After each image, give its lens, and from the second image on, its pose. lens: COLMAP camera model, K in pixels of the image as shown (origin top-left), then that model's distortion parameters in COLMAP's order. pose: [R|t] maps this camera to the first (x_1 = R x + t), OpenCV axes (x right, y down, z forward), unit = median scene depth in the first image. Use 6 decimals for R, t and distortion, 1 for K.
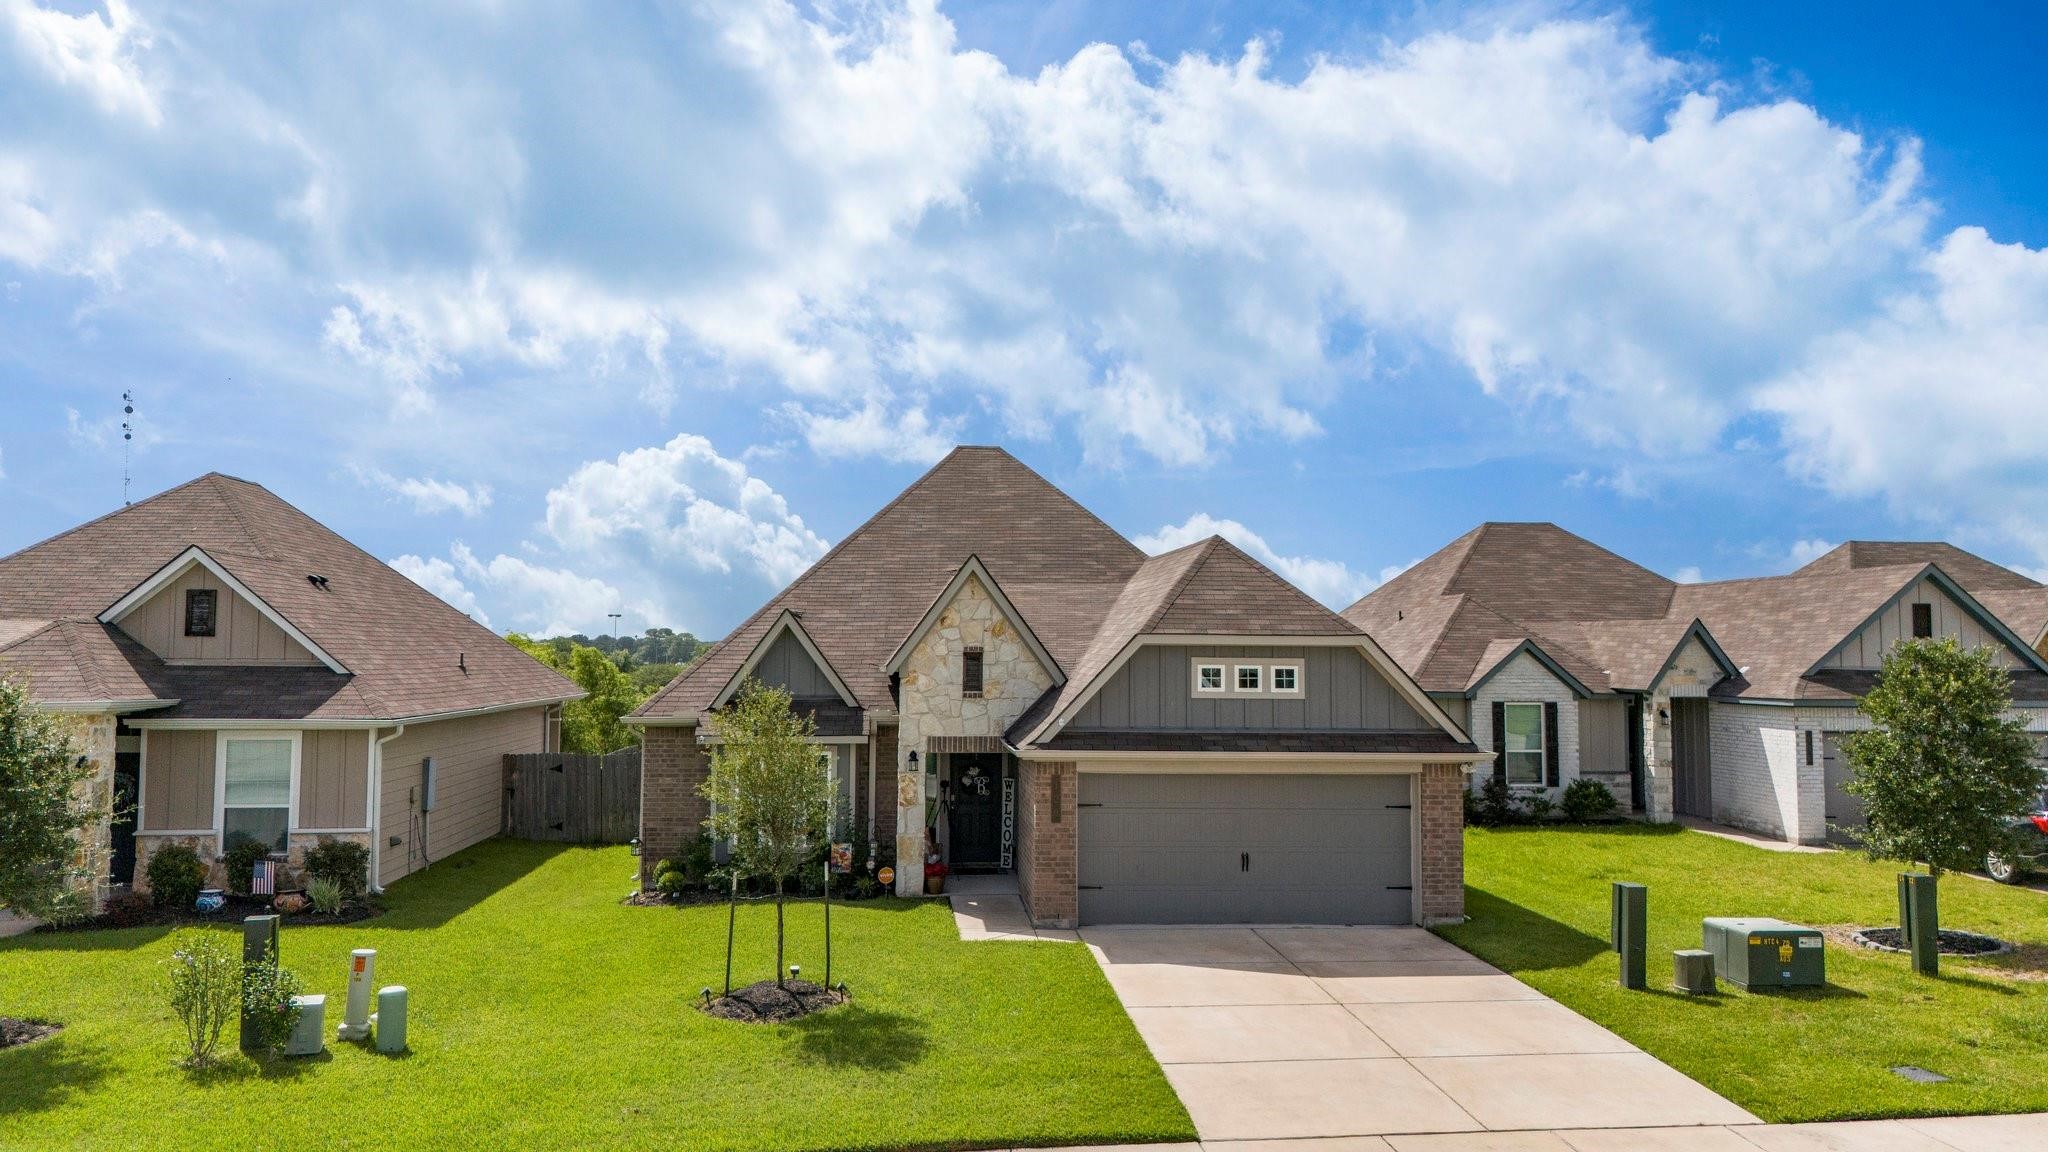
lens RADIAL K [[1430.4, 0, 1024.0], [0, 1430.4, 576.0], [0, 0, 1]] dist [0.048722, -0.001452]
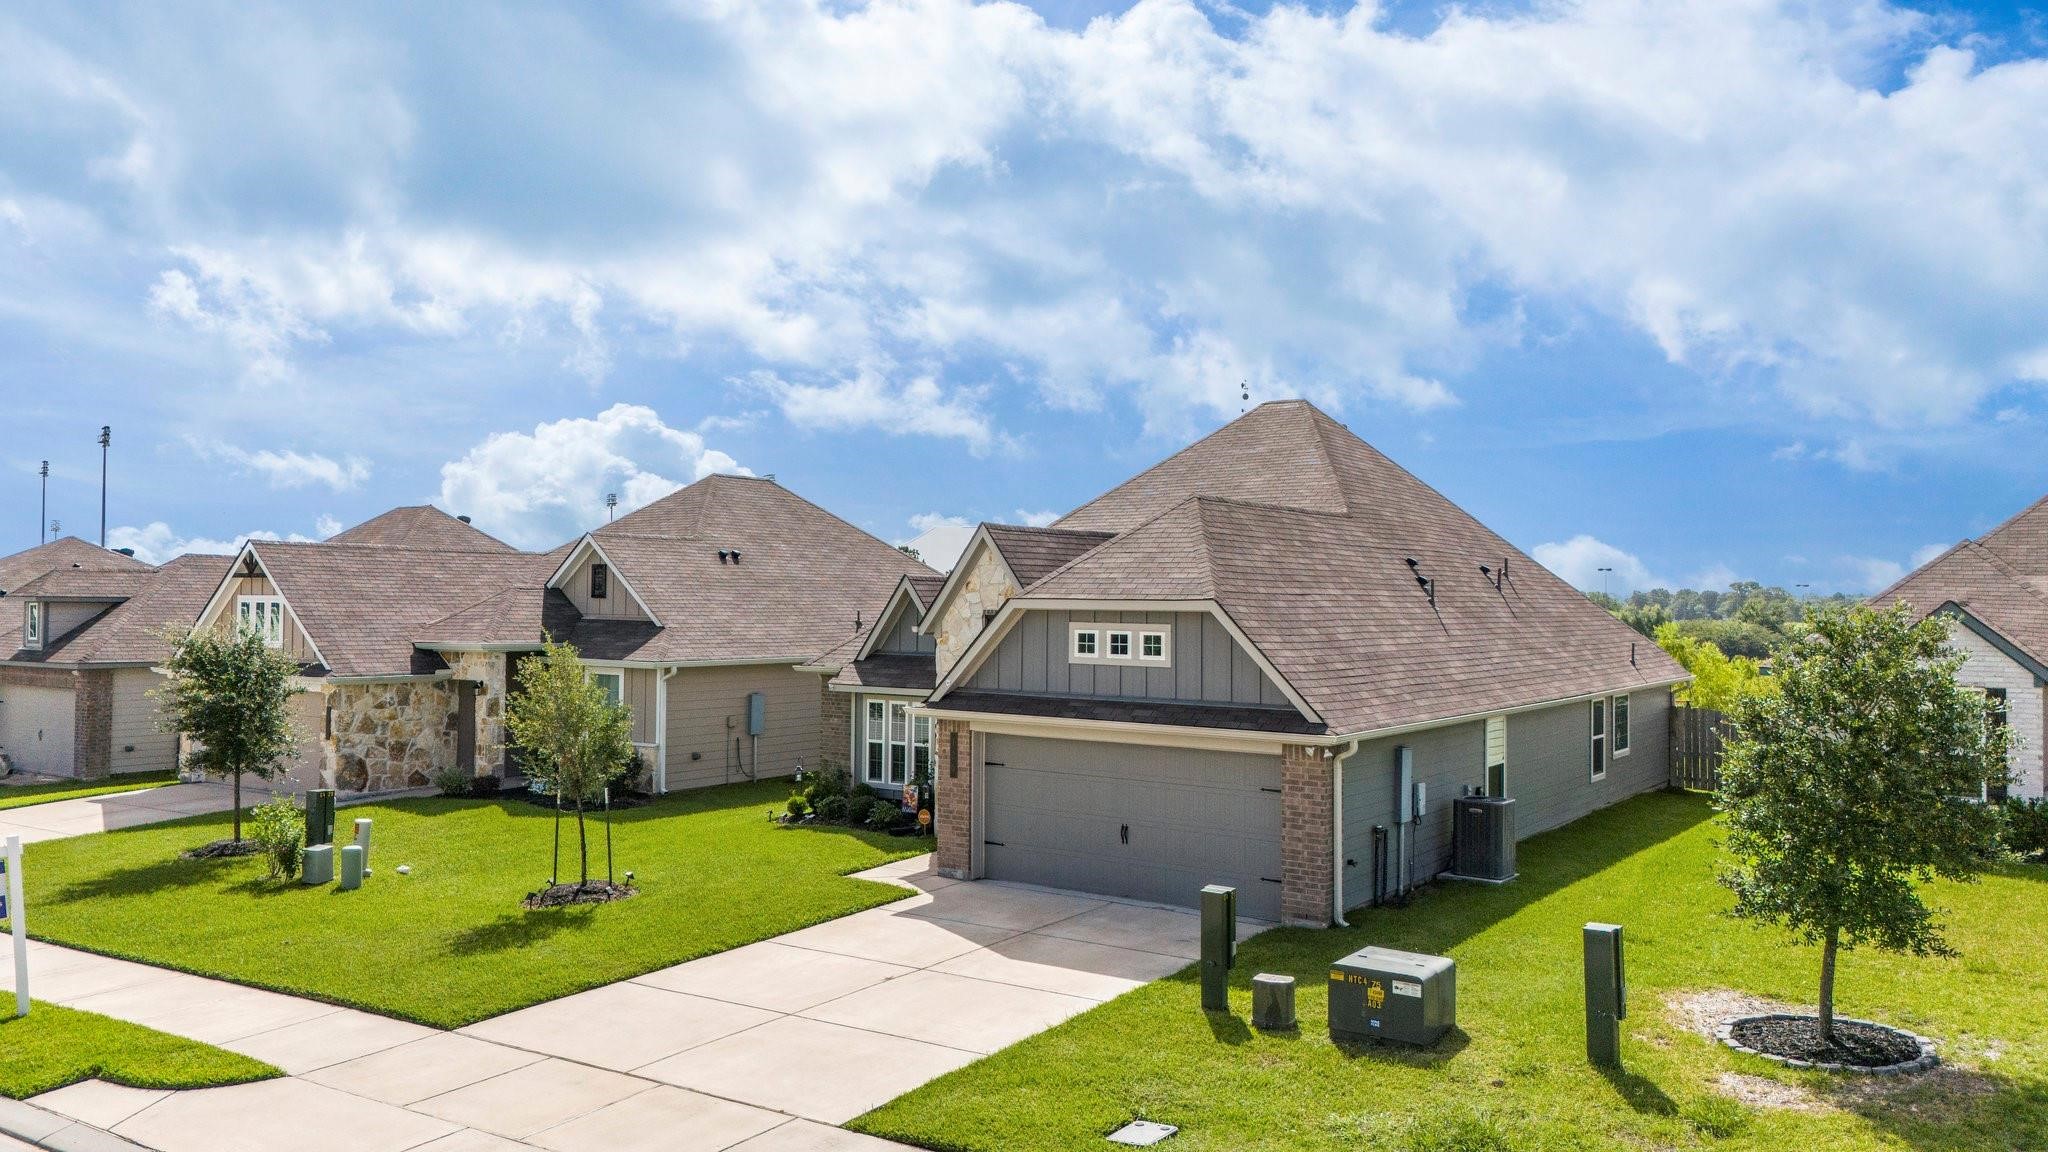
lens RADIAL K [[1430.4, 0, 1024.0], [0, 1430.4, 576.0], [0, 0, 1]] dist [0.048722, -0.001452]
pose [[0.784177, -0.009821, -0.620459, 0.638031], [0.029091, 0.999357, 0.020948, 0.003634], [0.619855, -0.034477, 0.783959, 0.193171]]
